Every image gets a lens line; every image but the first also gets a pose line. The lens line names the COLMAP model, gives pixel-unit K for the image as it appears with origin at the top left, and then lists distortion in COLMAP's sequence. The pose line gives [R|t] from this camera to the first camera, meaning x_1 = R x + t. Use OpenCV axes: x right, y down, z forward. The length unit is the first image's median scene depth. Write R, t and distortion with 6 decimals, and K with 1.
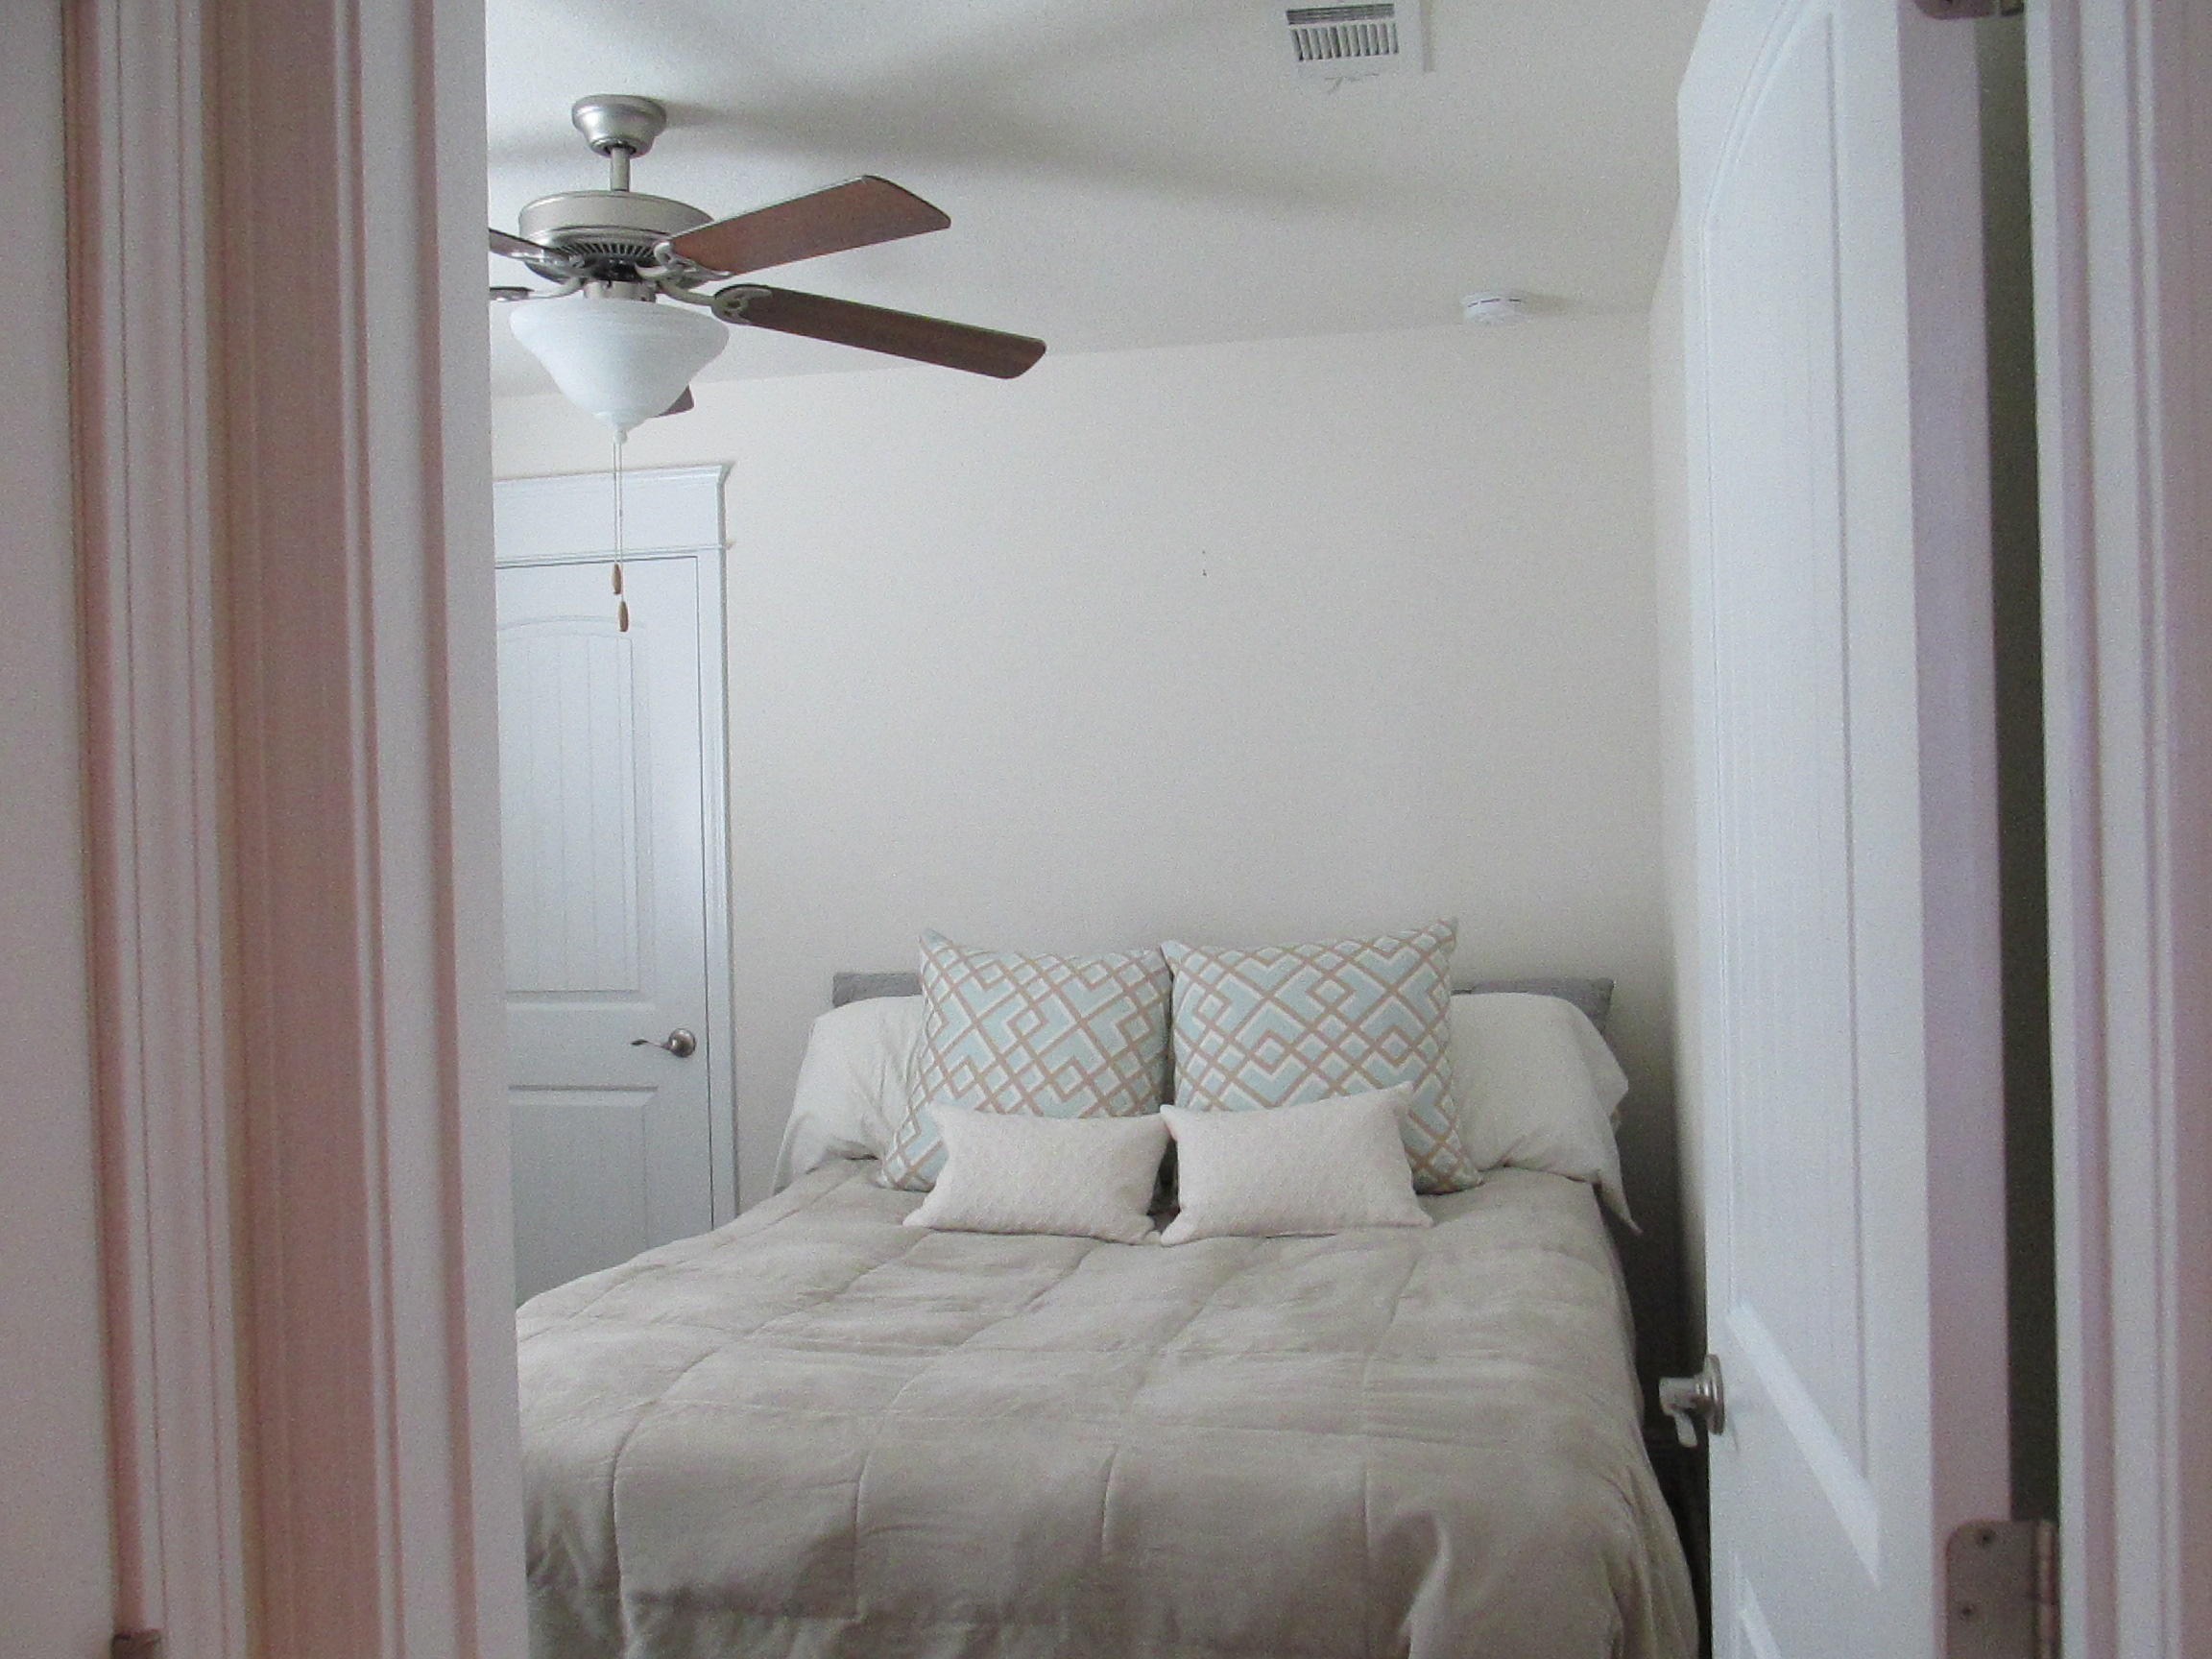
lens RADIAL K [[1860.8, 0, 1101.5], [0, 1860.8, 822.8], [0, 0, 1]] dist [-0.017948, -0.005870]
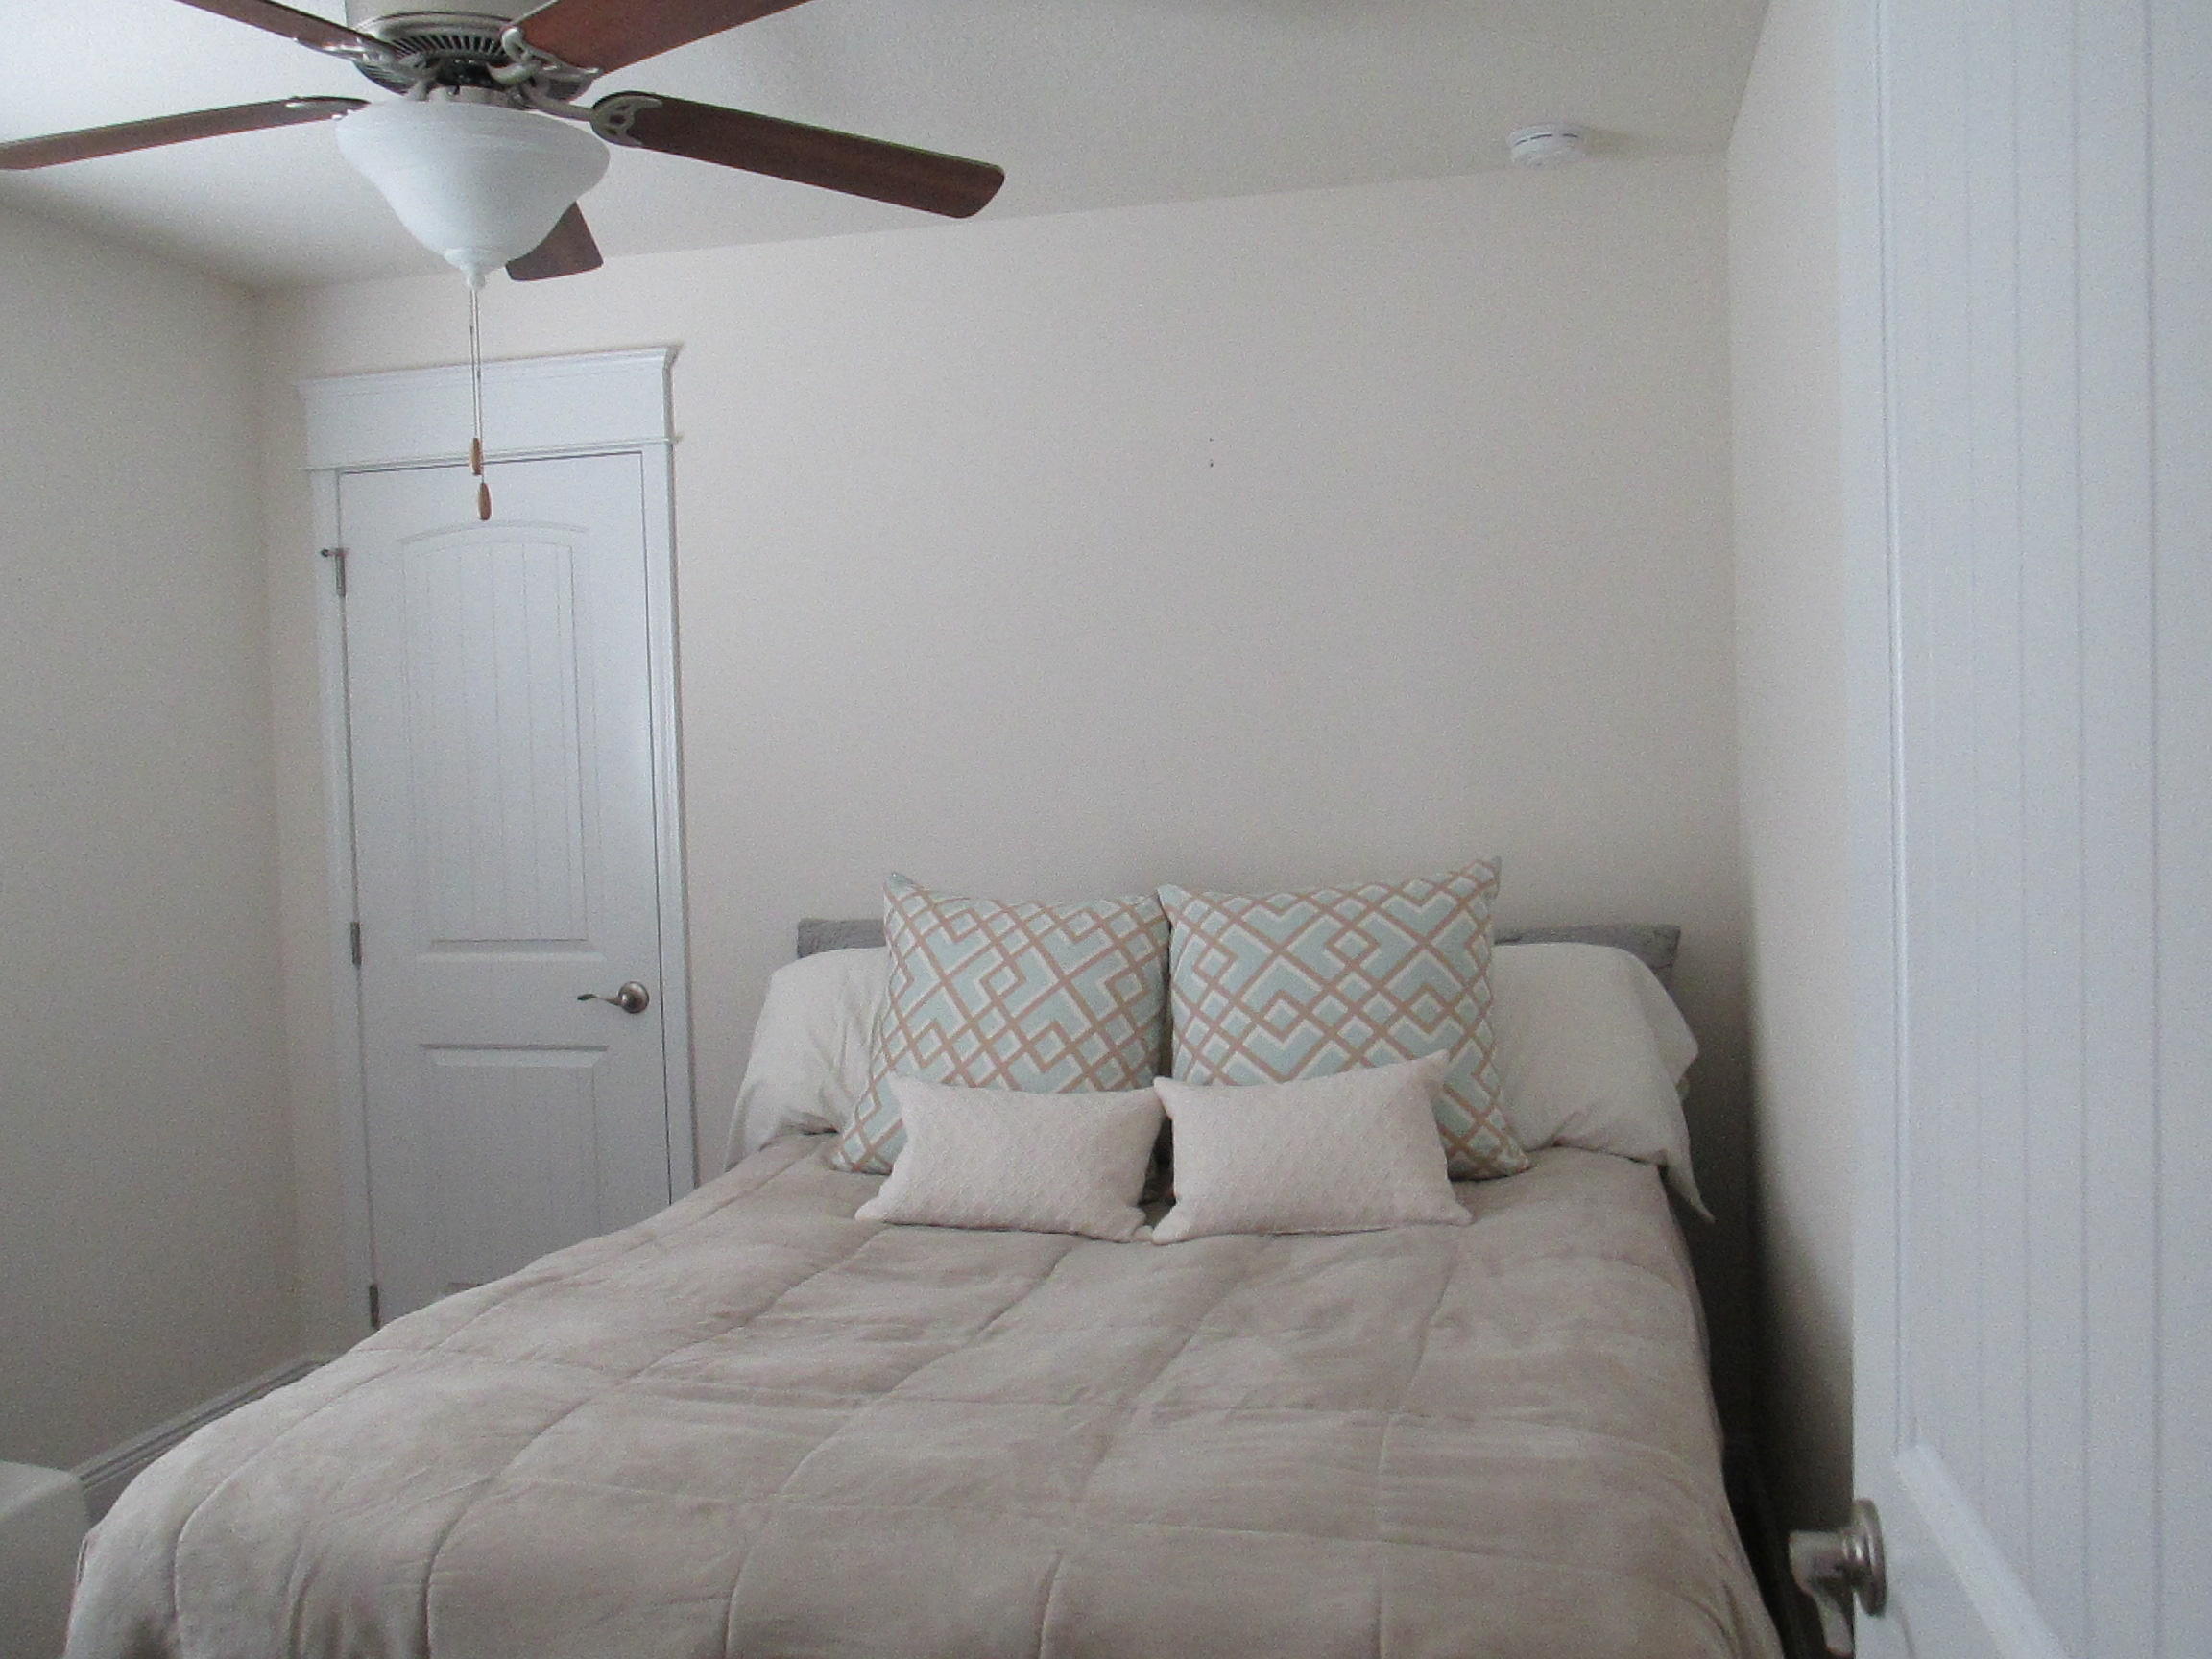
lens RADIAL K [[1860.8, 0, 1110.0], [0, 1860.8, 837.2], [0, 0, 1]] dist [-0.017948, -0.005870]
pose [[0.999846, -0.005062, -0.016808, 0.029394], [0.005849, 0.998872, 0.047130, 0.000160], [0.016551, -0.047221, 0.998747, 0.162118]]
